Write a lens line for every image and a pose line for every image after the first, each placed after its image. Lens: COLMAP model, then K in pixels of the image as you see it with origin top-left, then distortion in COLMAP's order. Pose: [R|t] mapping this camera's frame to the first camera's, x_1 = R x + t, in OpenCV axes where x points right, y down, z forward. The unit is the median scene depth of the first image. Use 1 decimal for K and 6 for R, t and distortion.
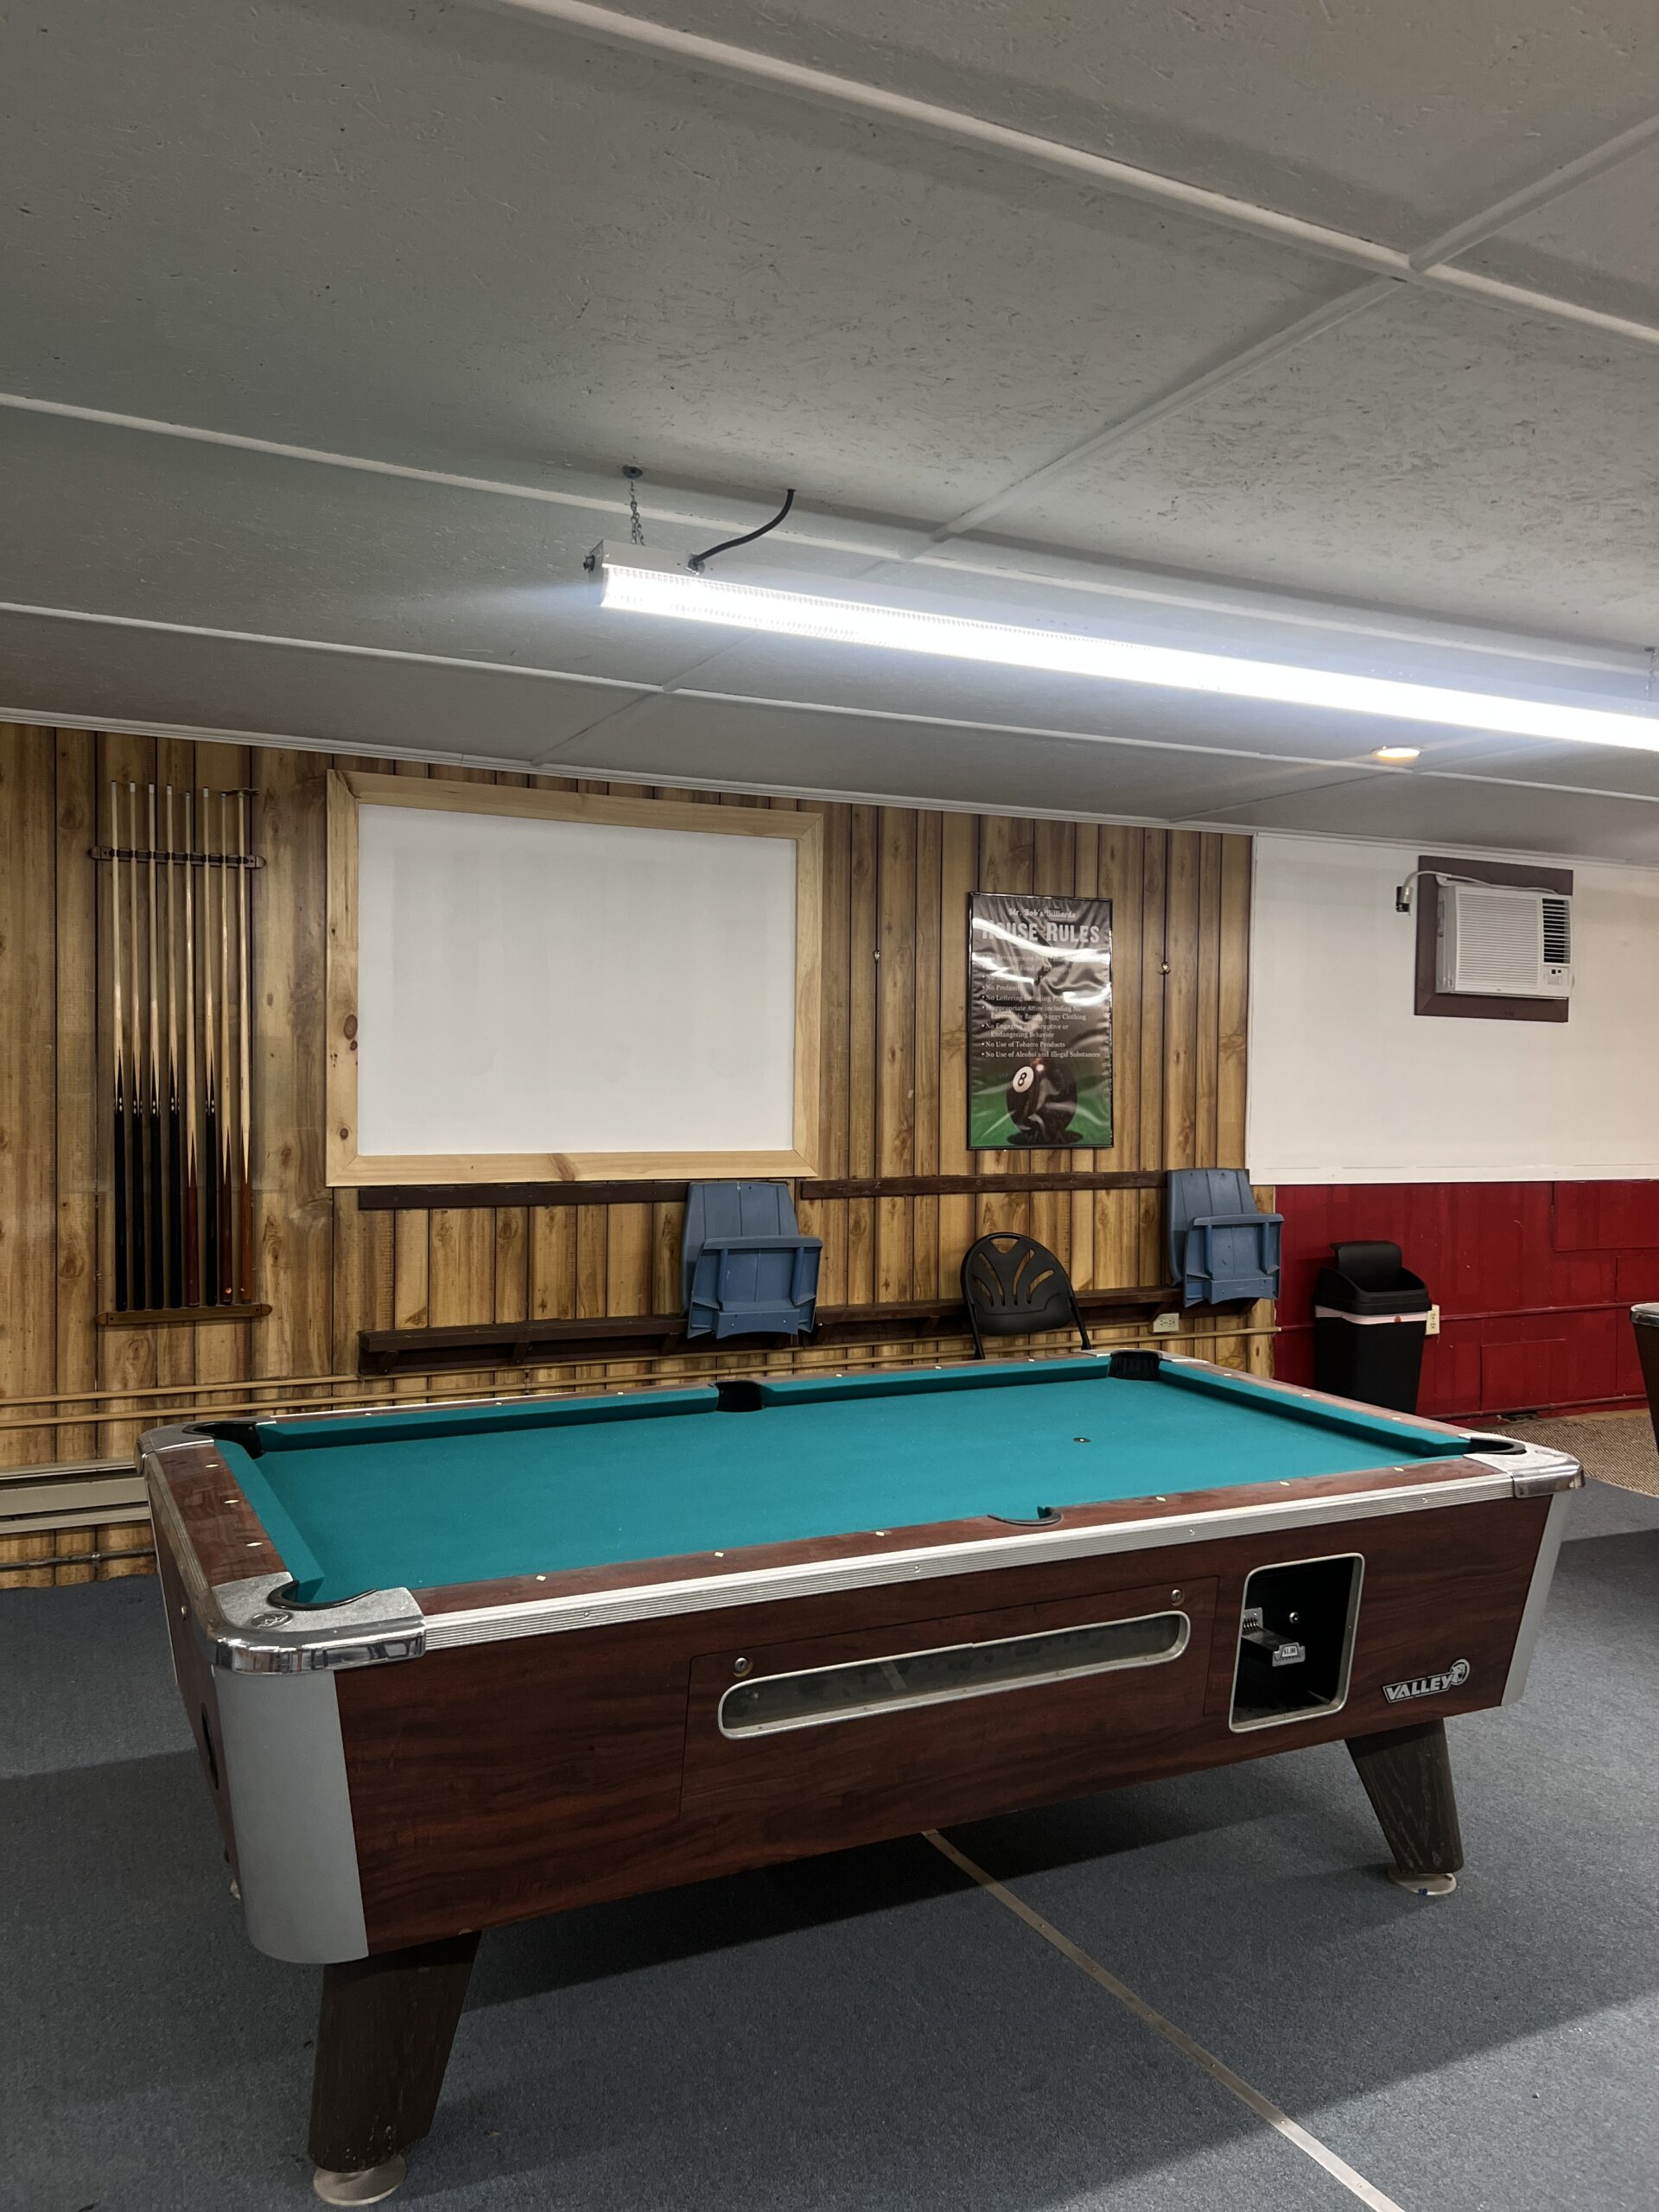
lens RADIAL K [[1679.9, 0, 830.8], [0, 1679.9, 1108.6], [0, 0, 1]] dist [0.051639, -0.064225]
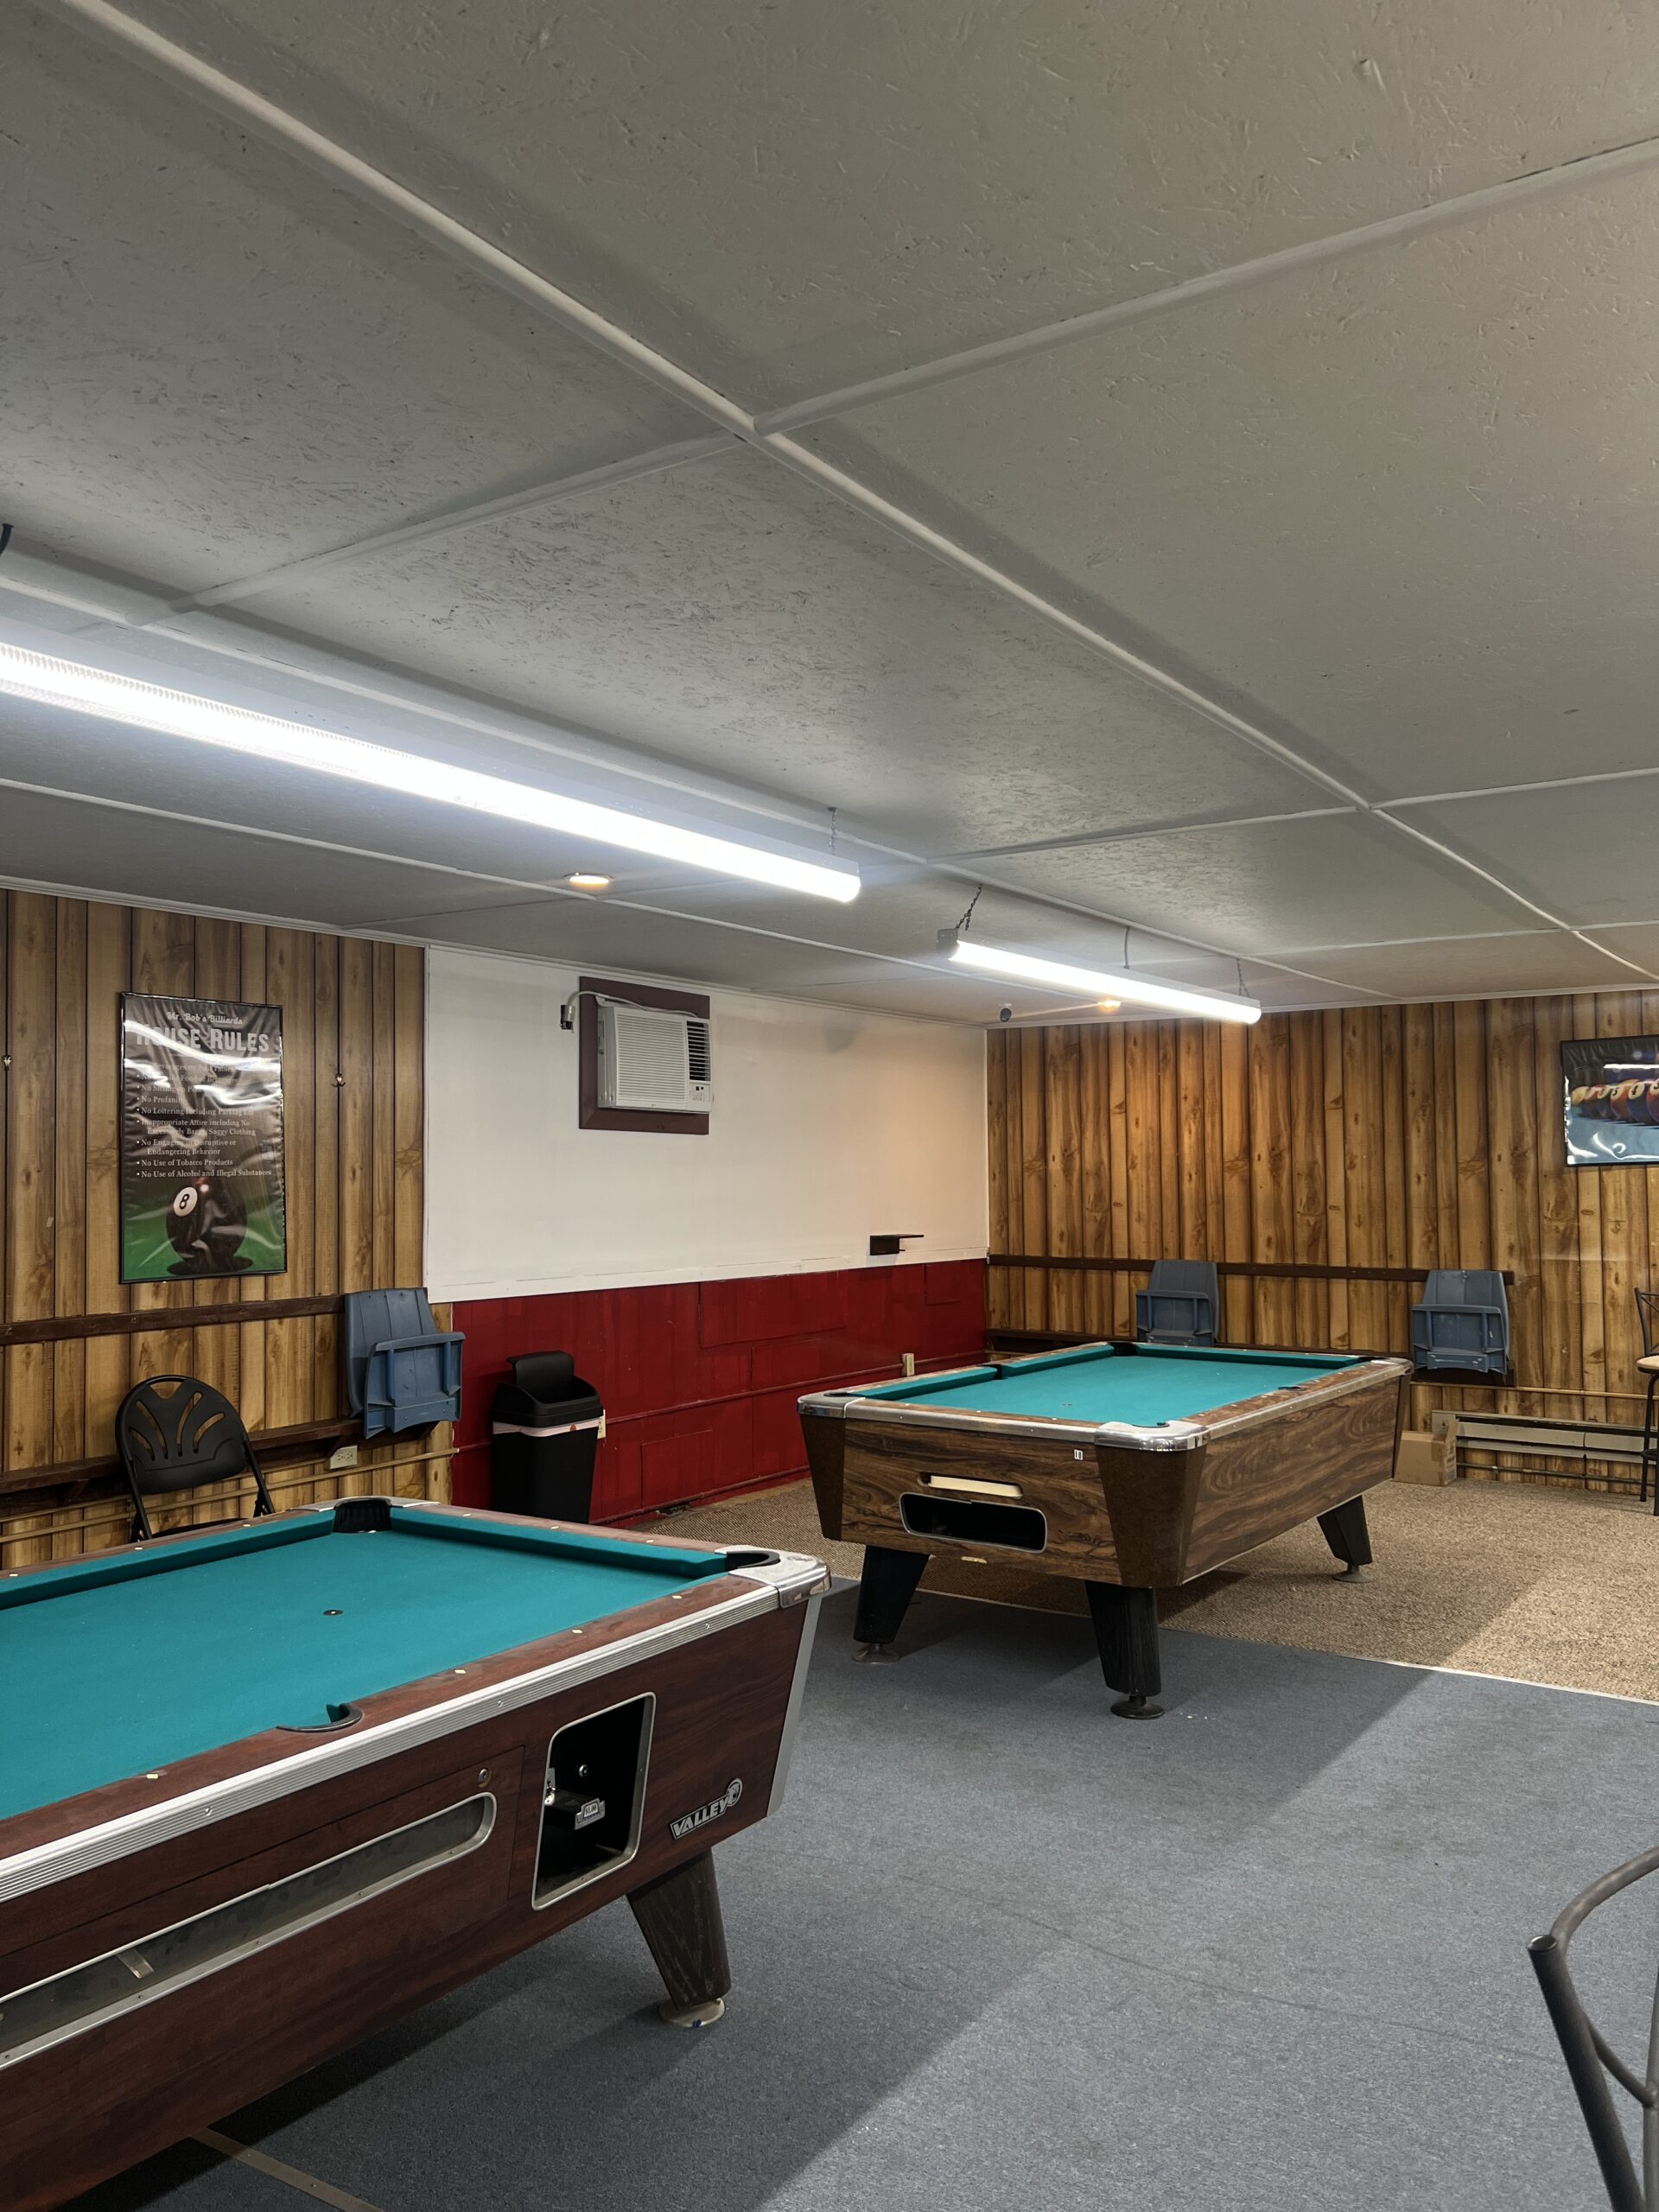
lens RADIAL K [[1679.9, 0, 845.3], [0, 1679.9, 1111.9], [0, 0, 1]] dist [0.051639, -0.064225]
pose [[0.860839, 0.003541, 0.508865, -0.051554], [0.026619, 0.998293, -0.051977, -0.010850], [-0.508181, 0.058289, 0.859276, 0.044827]]
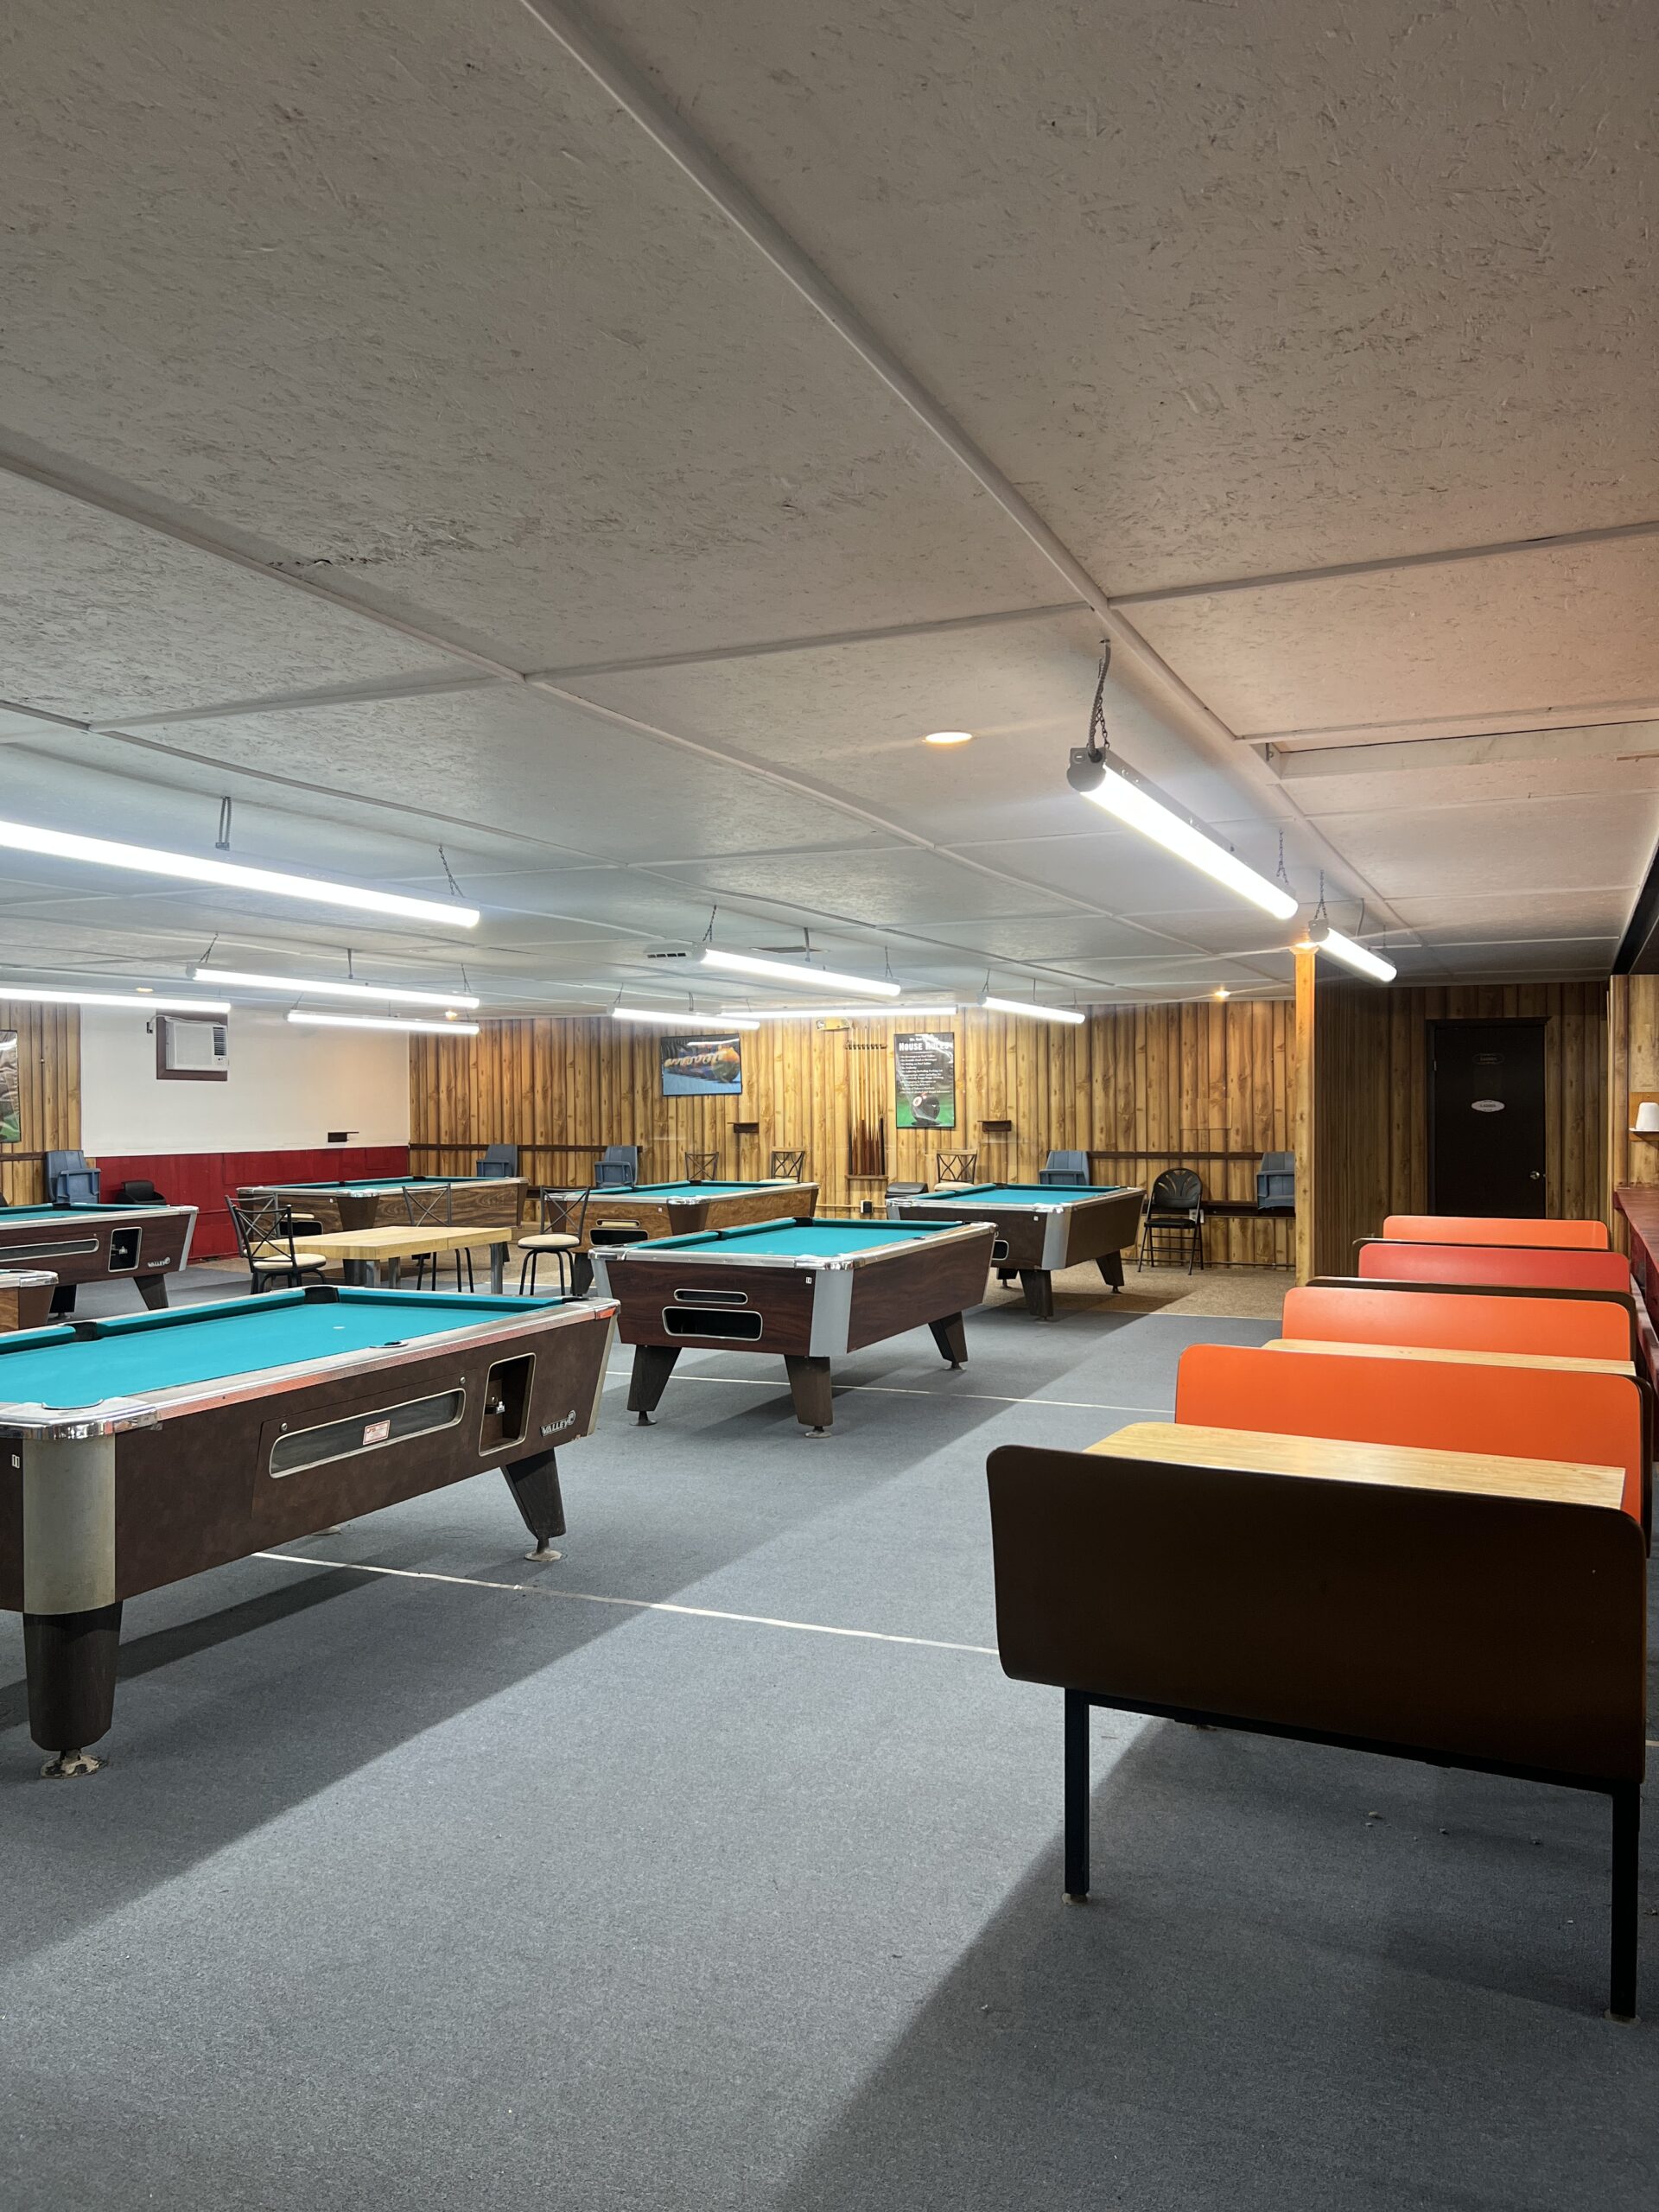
lens RADIAL K [[1679.9, 0, 827.8], [0, 1679.9, 1114.5], [0, 0, 1]] dist [0.051639, -0.064225]
pose [[0.764541, -0.022813, 0.644171, -0.574996], [0.030581, 0.999532, -0.000897, 0.027374], [-0.643849, 0.020385, 0.764881, -1.763118]]
